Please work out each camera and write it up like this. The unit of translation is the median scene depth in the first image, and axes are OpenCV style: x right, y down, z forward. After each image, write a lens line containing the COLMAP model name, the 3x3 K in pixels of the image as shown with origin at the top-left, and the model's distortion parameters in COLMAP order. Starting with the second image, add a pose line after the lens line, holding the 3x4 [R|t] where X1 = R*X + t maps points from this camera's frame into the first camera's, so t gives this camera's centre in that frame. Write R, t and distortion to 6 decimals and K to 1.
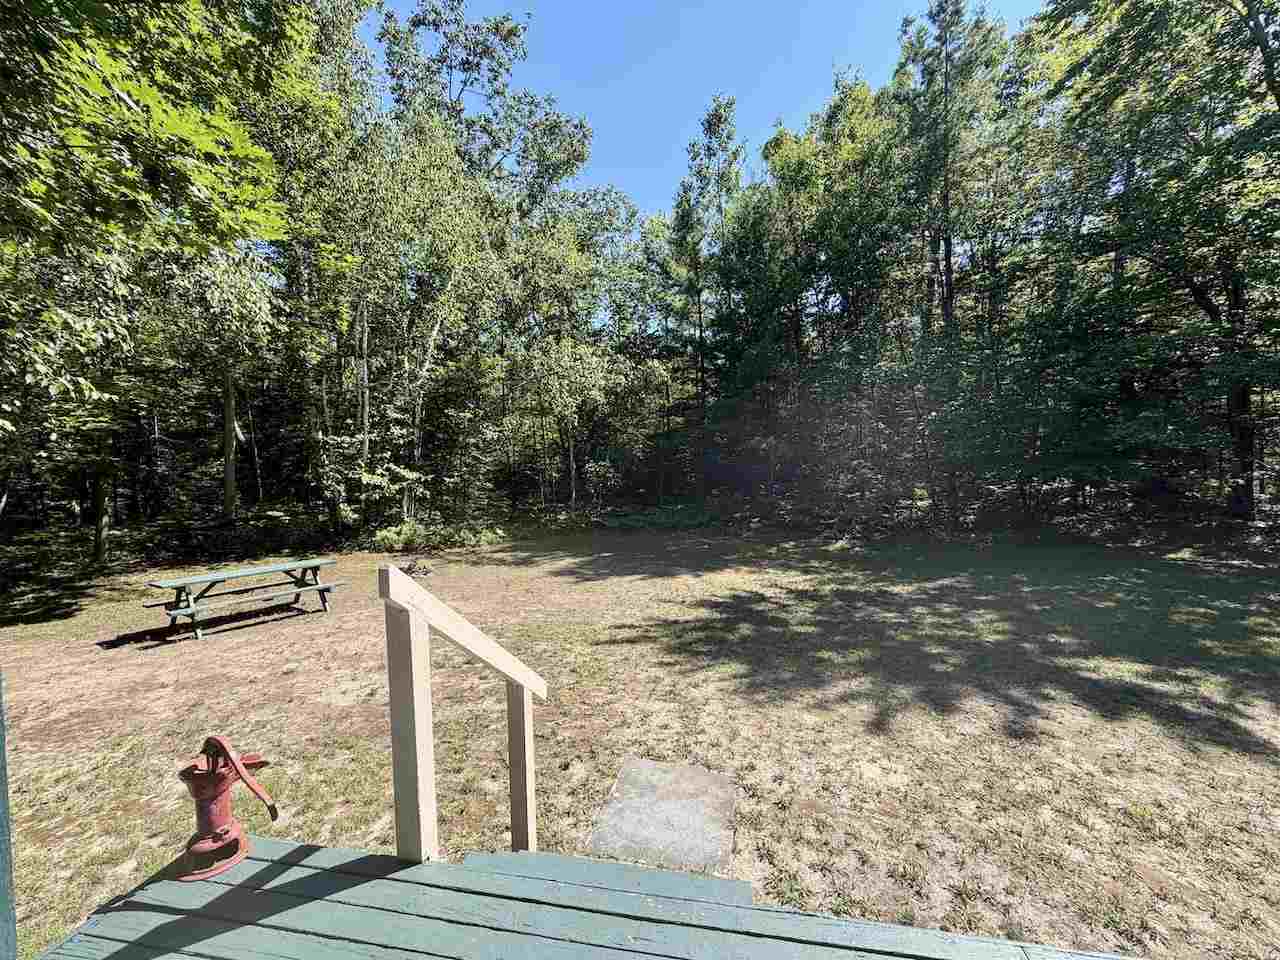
lens RADIAL K [[512.2, 0, 642.9], [0, 512.2, 479.0], [0, 0, 1]] dist [0.001552, 0.000224]
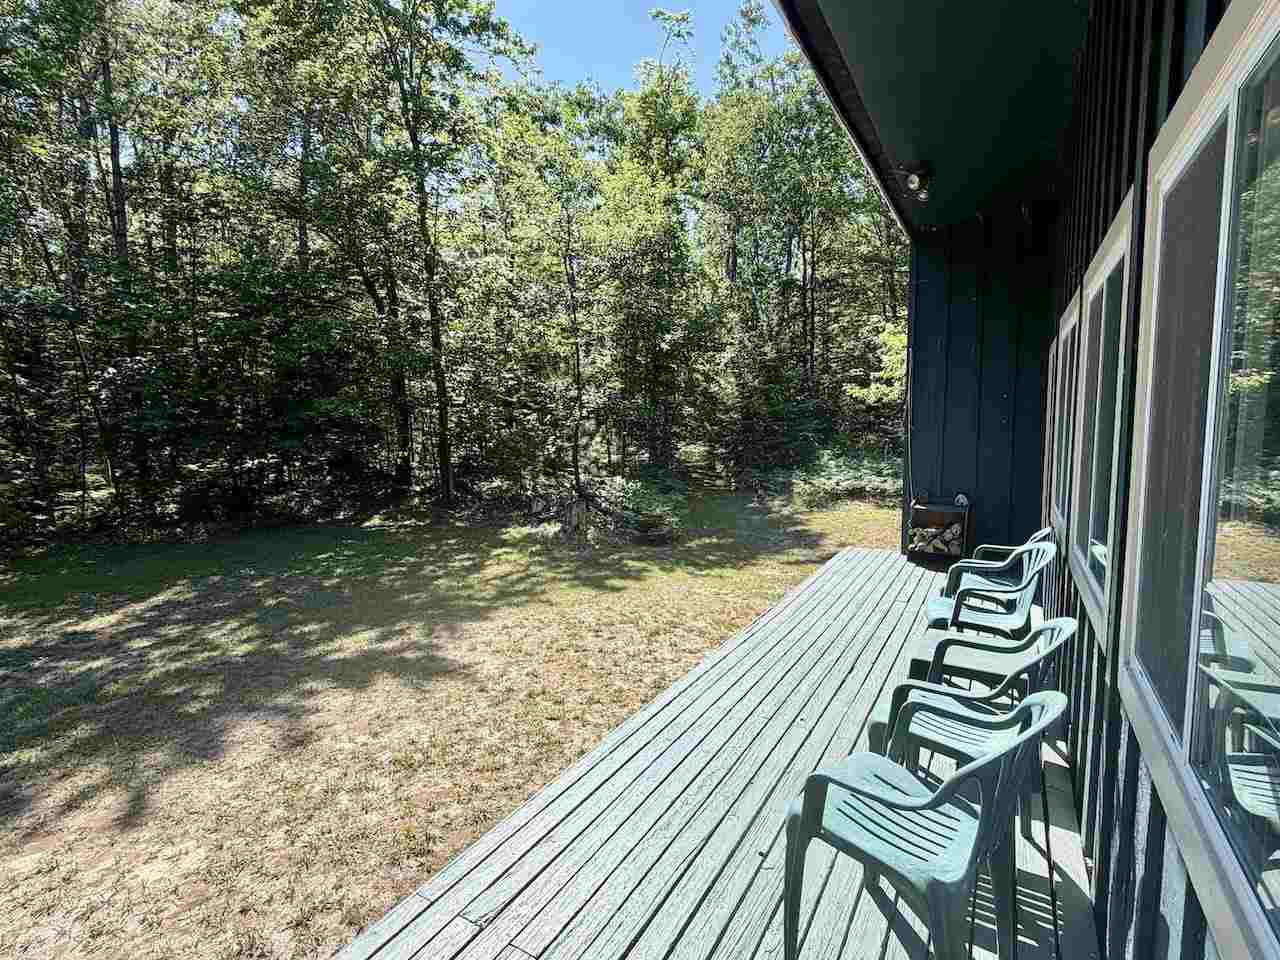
lens RADIAL K [[638.0, 0, 643.1], [0, 638.0, 479.0], [0, 0, 1]] dist [-0.003057, -0.001968]
pose [[0.320008, -0.067083, 0.945037, -0.117037], [0.018263, 0.997742, 0.064640, -0.042613], [-0.947239, -0.003426, 0.320511, 0.002037]]
